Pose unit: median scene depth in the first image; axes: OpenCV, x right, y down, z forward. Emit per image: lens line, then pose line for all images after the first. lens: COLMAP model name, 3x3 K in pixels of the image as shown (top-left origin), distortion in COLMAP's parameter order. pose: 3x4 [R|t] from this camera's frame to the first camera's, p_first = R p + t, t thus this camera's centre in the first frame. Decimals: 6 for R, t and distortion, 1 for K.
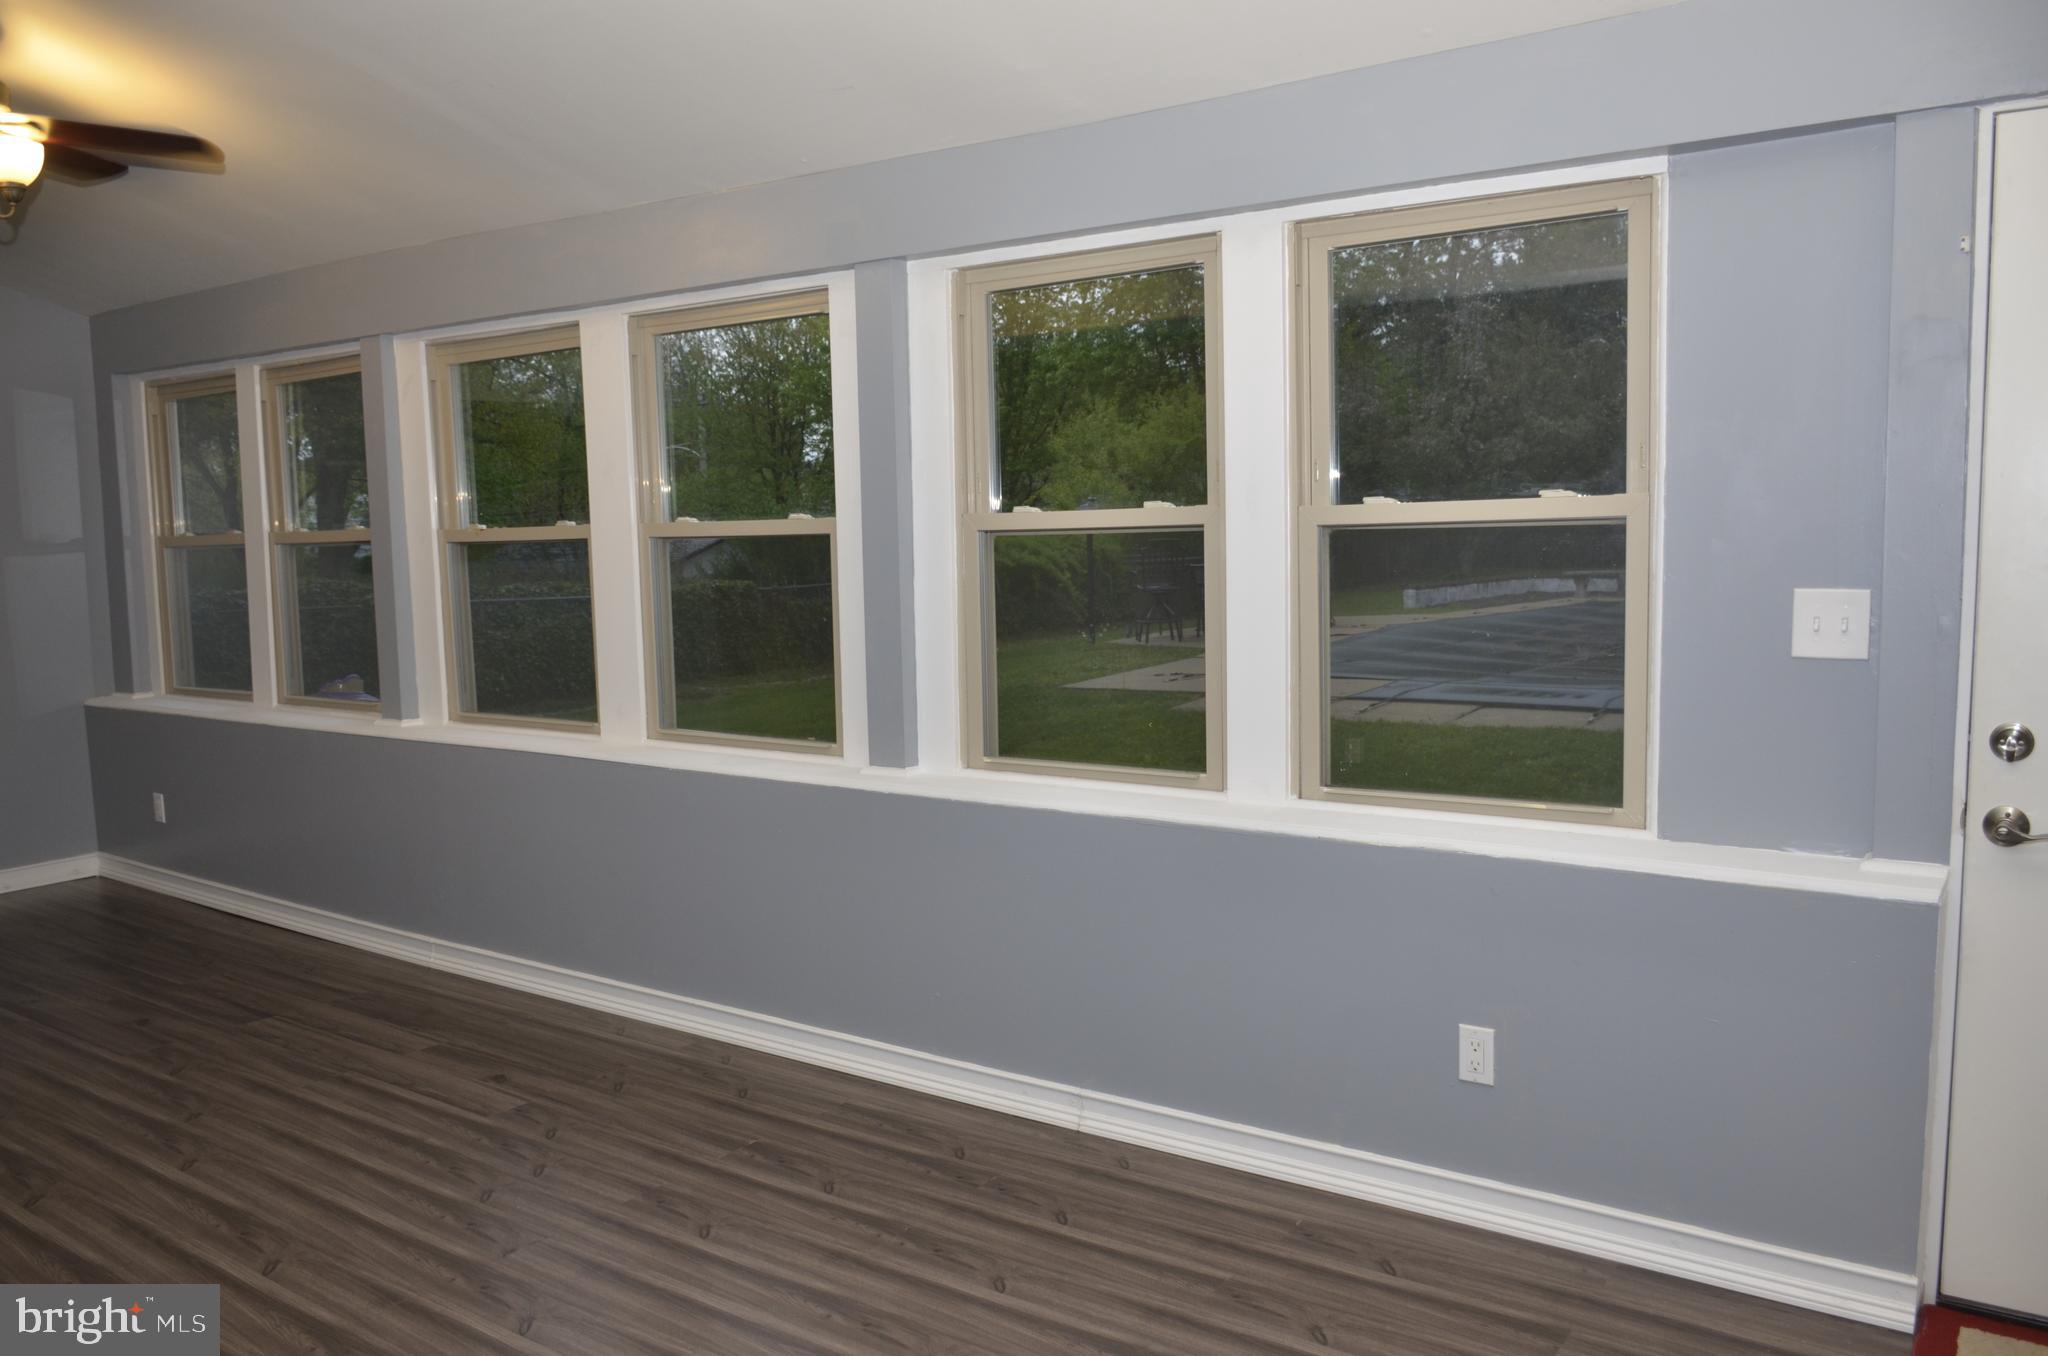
lens RADIAL K [[1543.9, 0, 1017.9], [0, 1543.9, 669.8], [0, 0, 1]] dist [-0.027332, -0.009984]
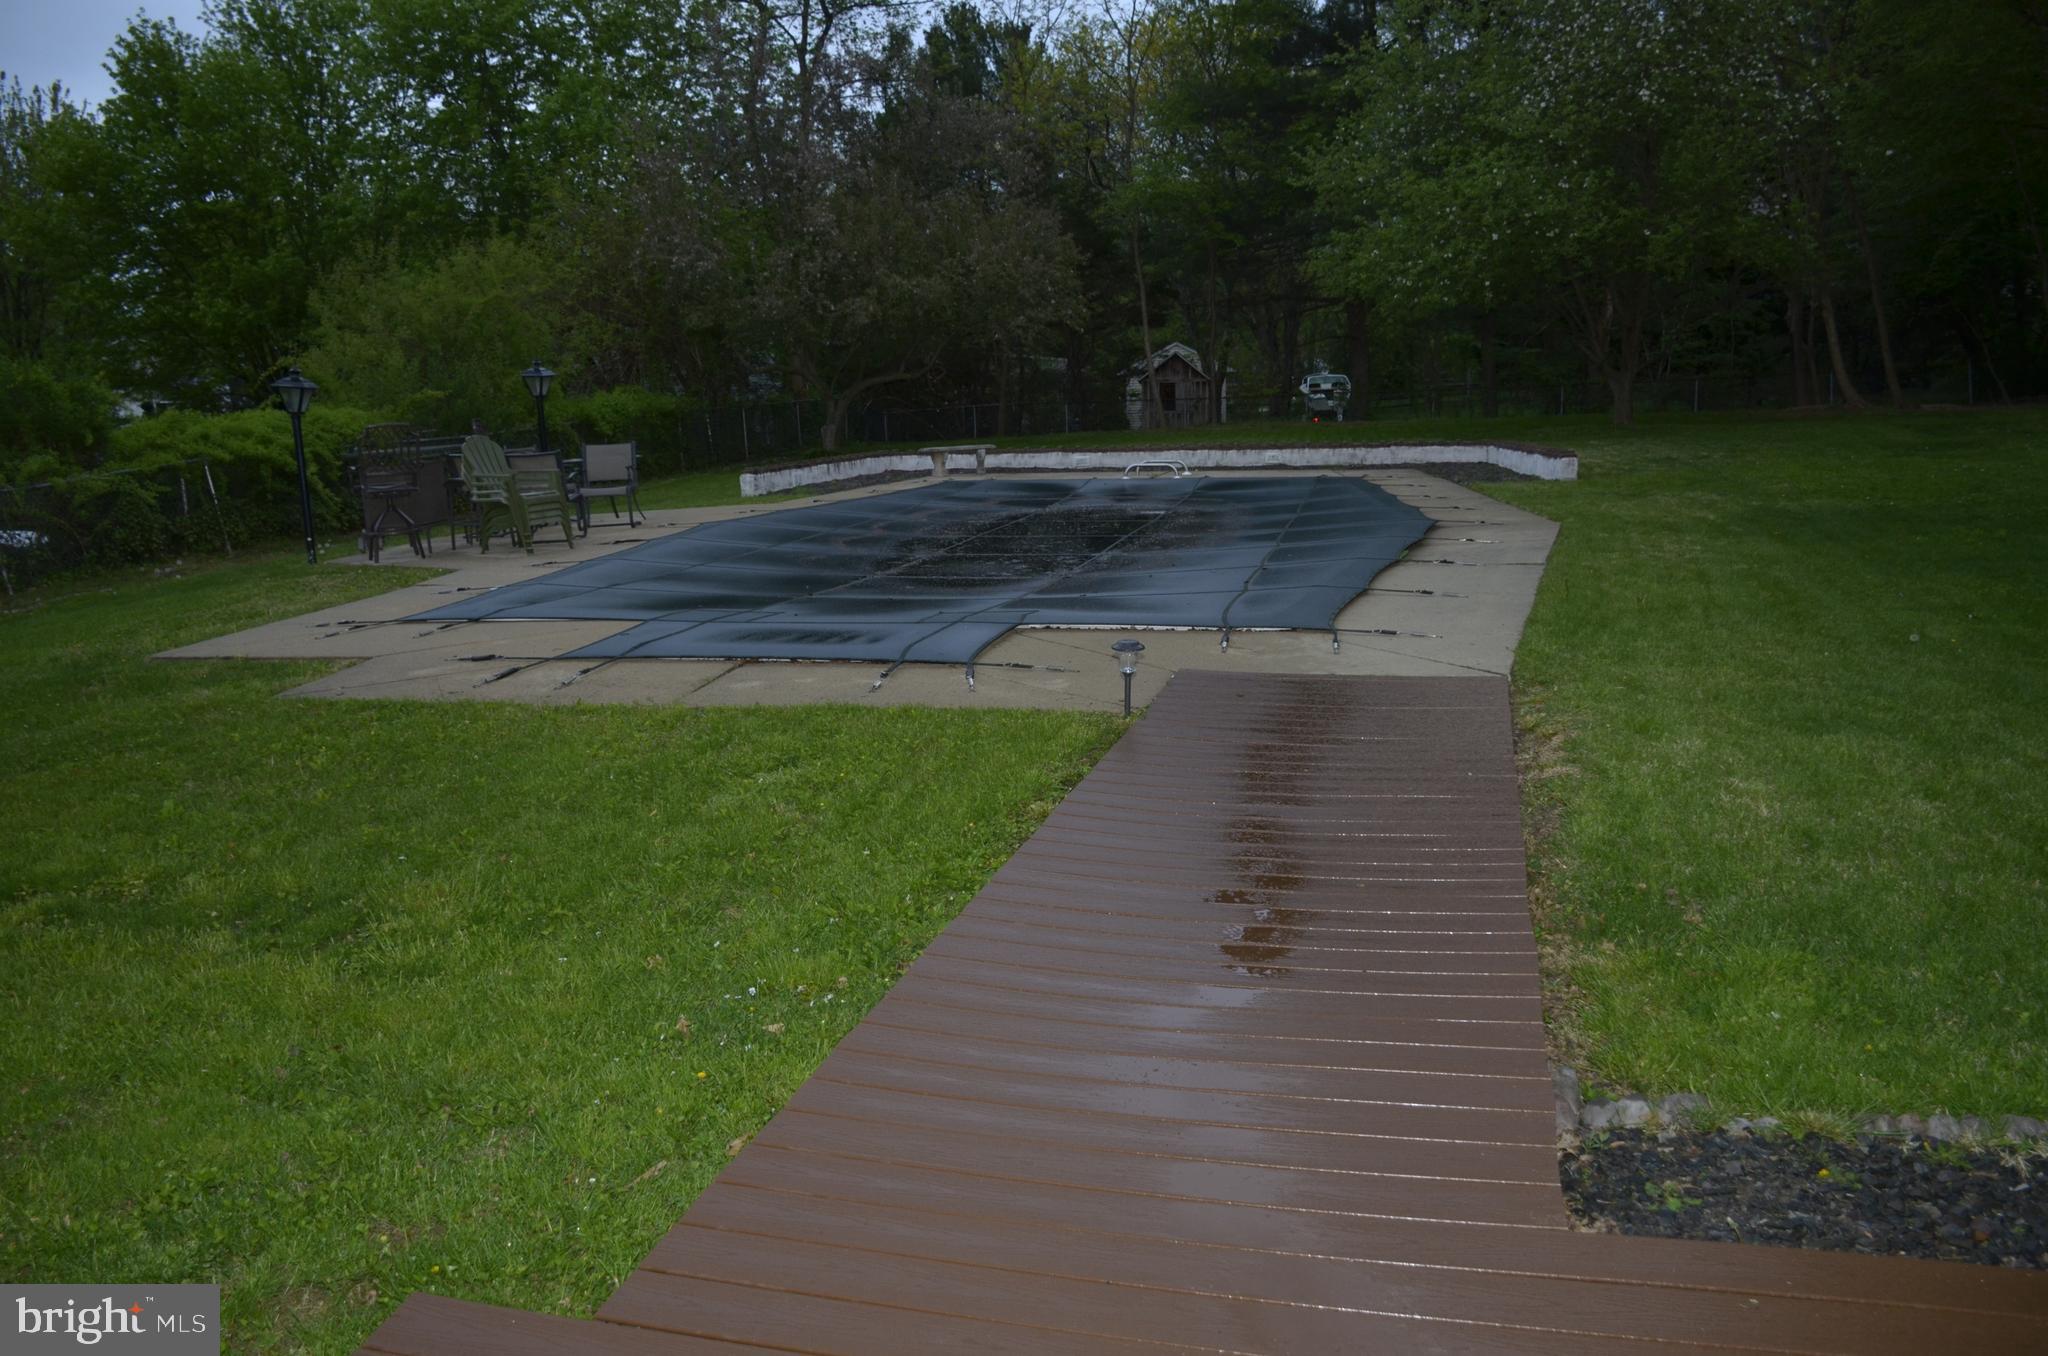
lens RADIAL K [[1543.9, 0, 1017.9], [0, 1543.9, 669.8], [0, 0, 1]] dist [-0.027332, -0.009984]
pose [[0.929565, -0.072896, 0.361379, 0.075331], [0.042611, 0.994931, 0.091086, -0.015098], [-0.366187, -0.069272, 0.927959, 0.135749]]
